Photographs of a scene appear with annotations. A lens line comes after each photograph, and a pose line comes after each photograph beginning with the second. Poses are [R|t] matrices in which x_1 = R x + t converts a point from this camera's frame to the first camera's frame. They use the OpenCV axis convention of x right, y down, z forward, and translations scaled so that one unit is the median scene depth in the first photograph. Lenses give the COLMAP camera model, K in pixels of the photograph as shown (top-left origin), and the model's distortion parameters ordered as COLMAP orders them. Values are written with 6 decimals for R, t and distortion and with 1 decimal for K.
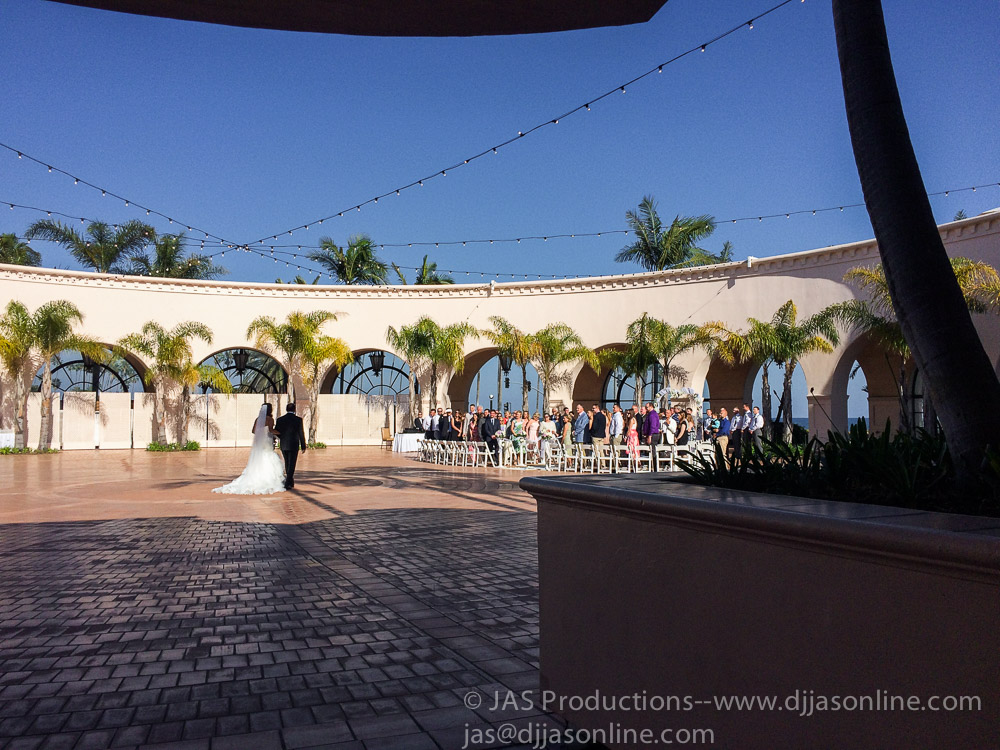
lens RADIAL K [[830.0, 0, 500.0], [0, 830.0, 375.0], [0, 0, 1]] dist [0.017614, 0.006393]
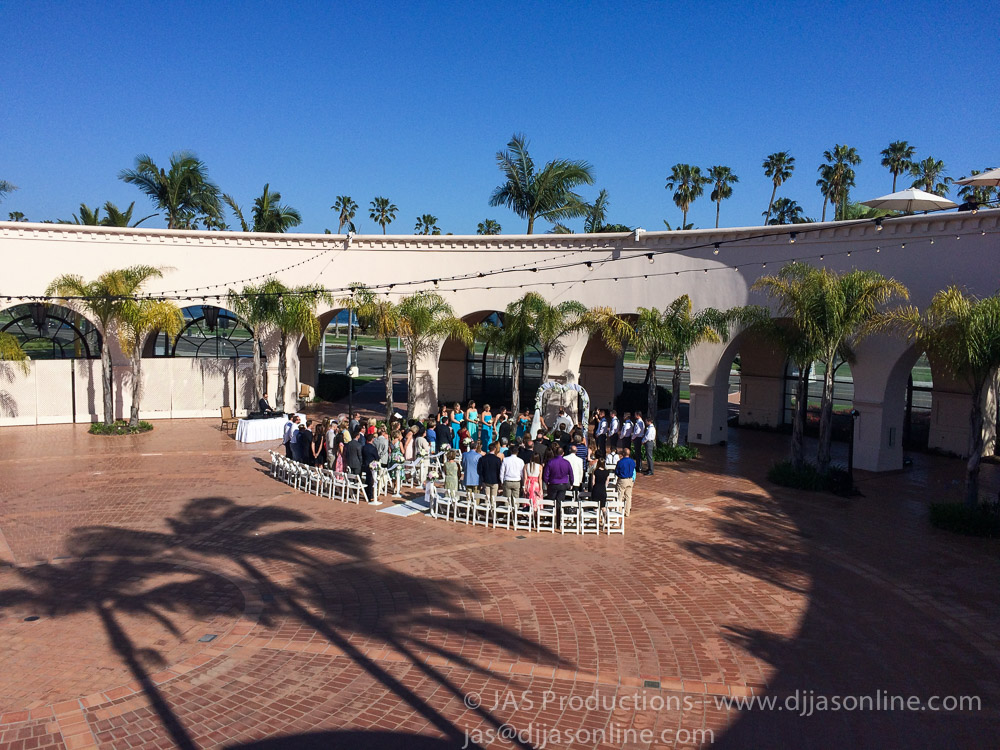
lens RADIAL K [[830.0, 0, 500.0], [0, 830.0, 375.0], [0, 0, 1]] dist [0.017614, 0.006393]
pose [[0.979748, 0.005574, 0.200156, -0.030983], [-0.034086, 0.989665, 0.139288, -0.098213], [-0.197311, -0.143289, 0.969813, 0.105678]]
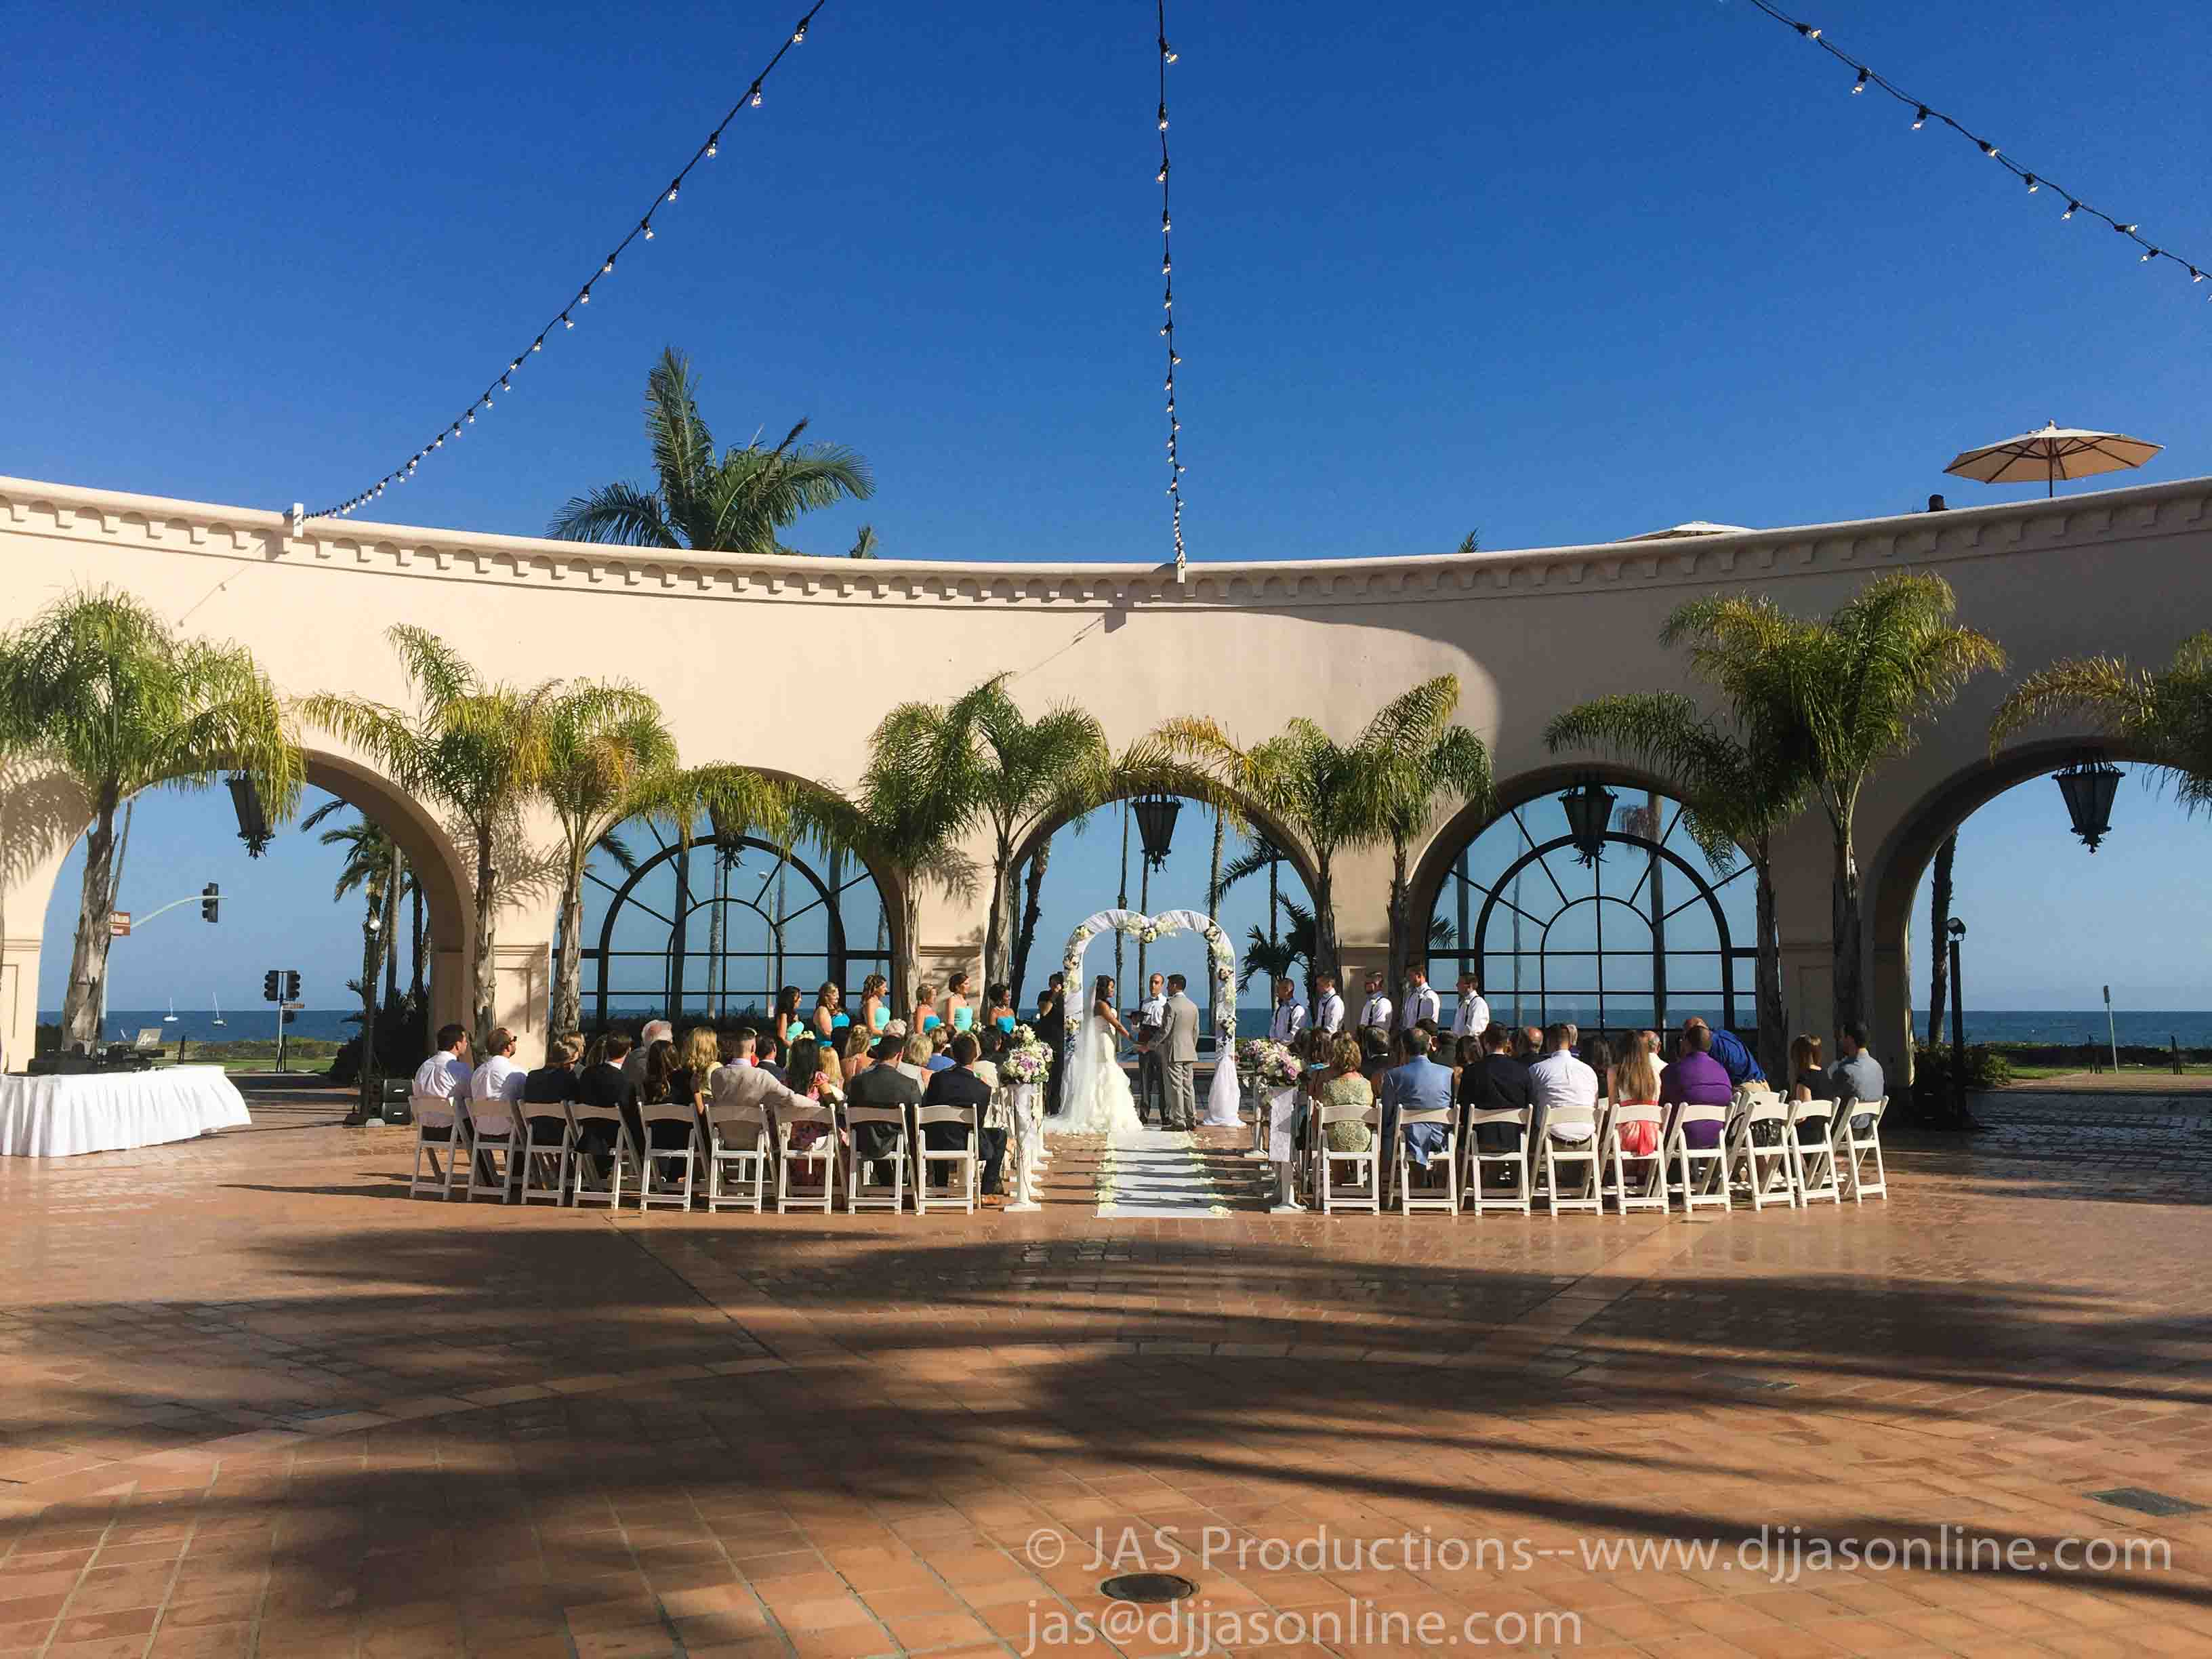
lens RADIAL K [[1933.5, 0, 1106.0], [0, 1933.5, 829.5], [0, 0, 1]] dist [-0.002767, -0.000995]
pose [[0.748567, 0.068065, 0.659557, -0.233141], [-0.031127, 0.997228, -0.067585, 0.026962], [-0.662328, 0.030062, 0.748610, 0.389720]]
